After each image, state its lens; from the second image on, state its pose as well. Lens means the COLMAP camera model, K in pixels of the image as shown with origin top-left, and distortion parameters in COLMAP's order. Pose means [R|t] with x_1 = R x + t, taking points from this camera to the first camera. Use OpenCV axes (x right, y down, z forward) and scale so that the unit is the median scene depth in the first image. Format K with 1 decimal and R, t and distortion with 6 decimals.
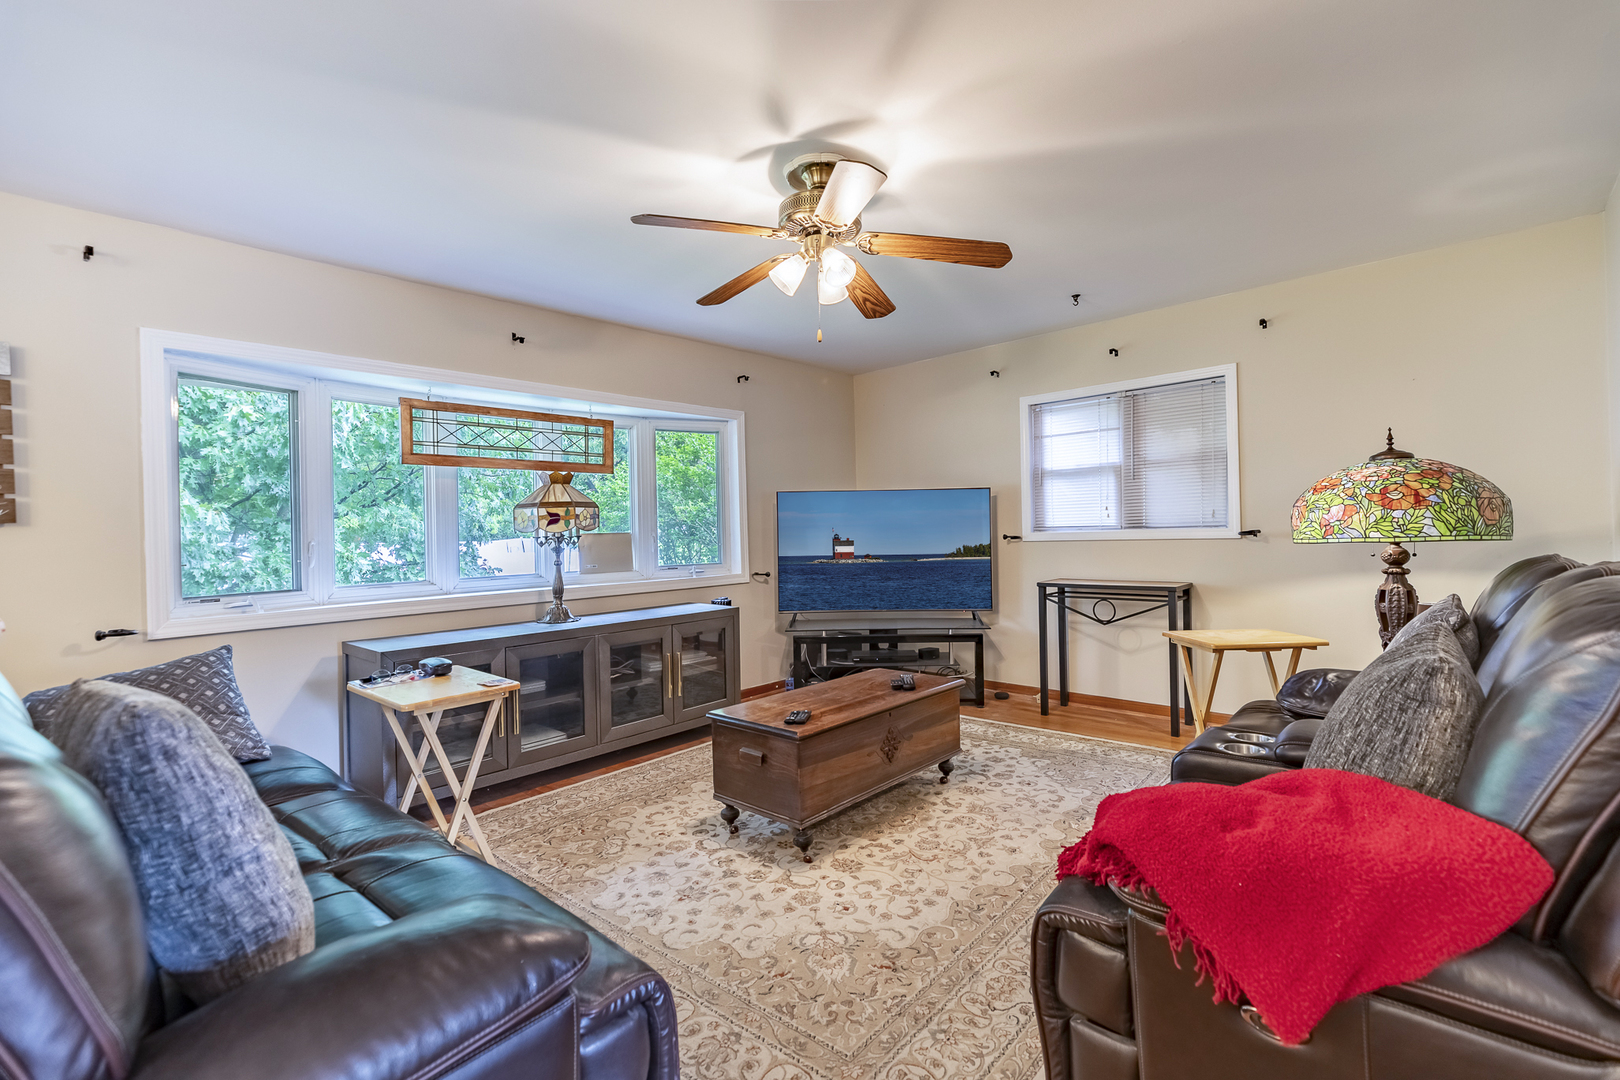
lens RADIAL K [[721.7, 0, 810.1], [0, 721.7, 535.4], [0, 0, 1]] dist [0.002857, -0.001362]
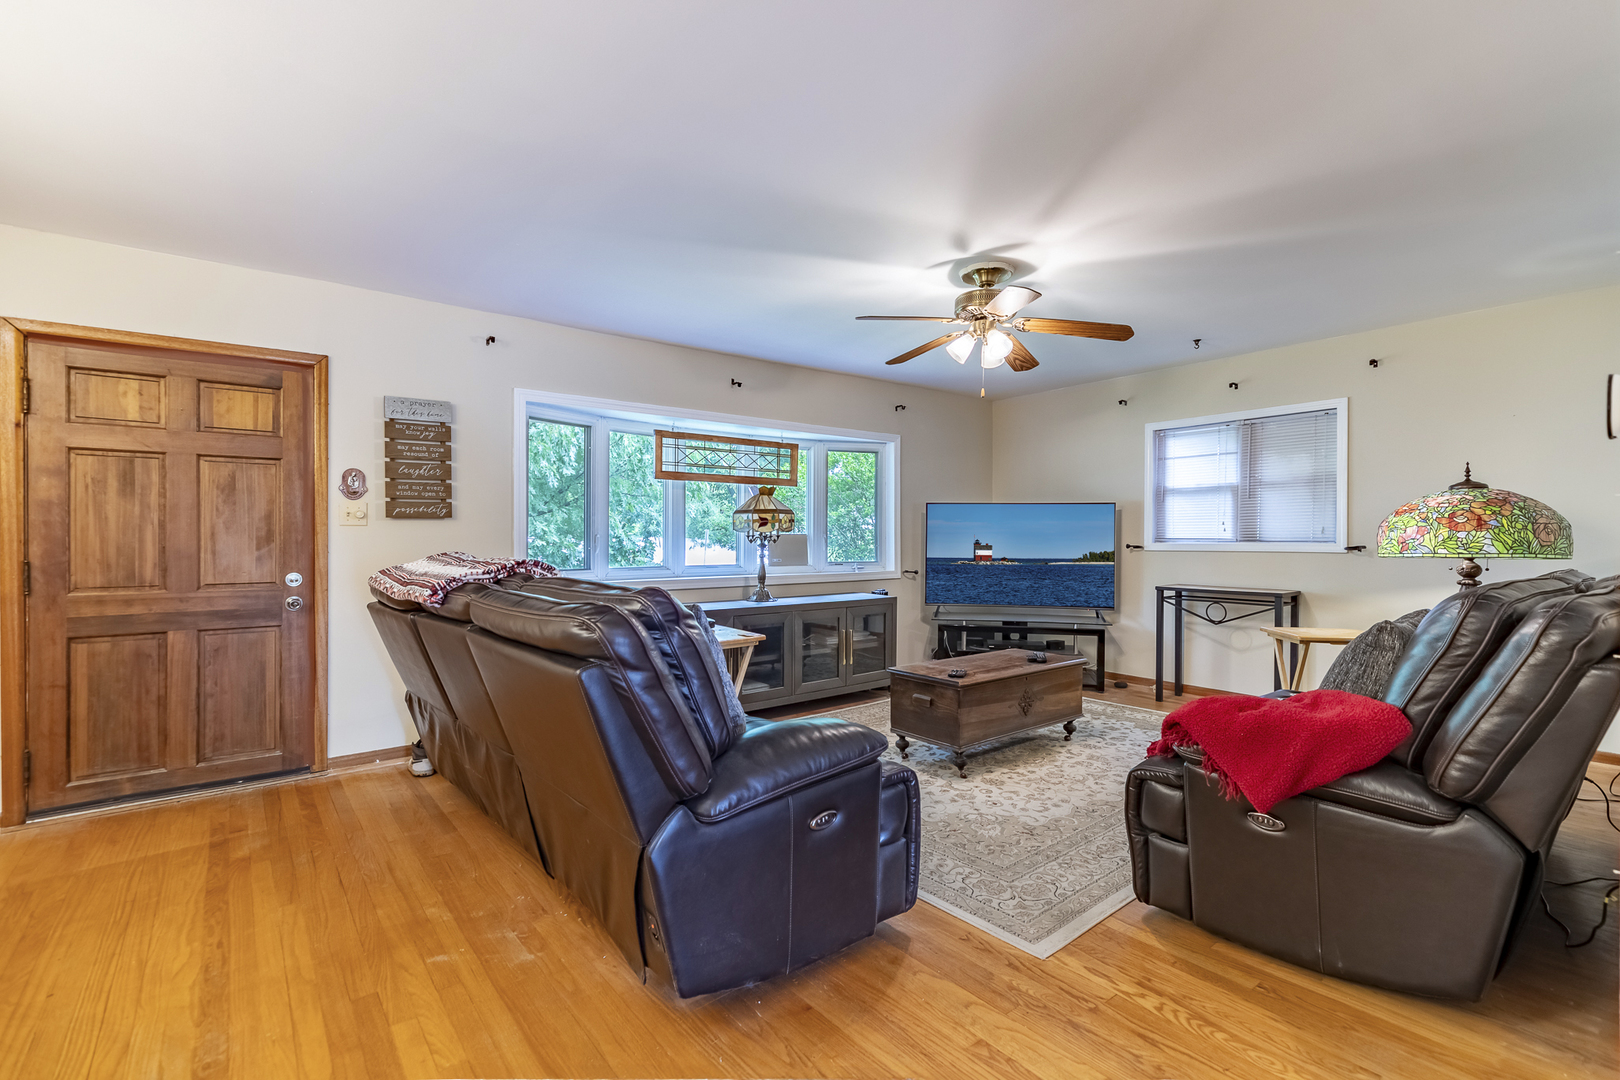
lens RADIAL K [[721.7, 0, 810.0], [0, 721.7, 541.7], [0, 0, 1]] dist [0.002857, -0.001362]
pose [[0.986734, 0.027171, -0.160054, -0.068119], [-0.026824, 0.999631, 0.004330, 0.005489], [0.160113, 0.000021, 0.987099, -0.325283]]
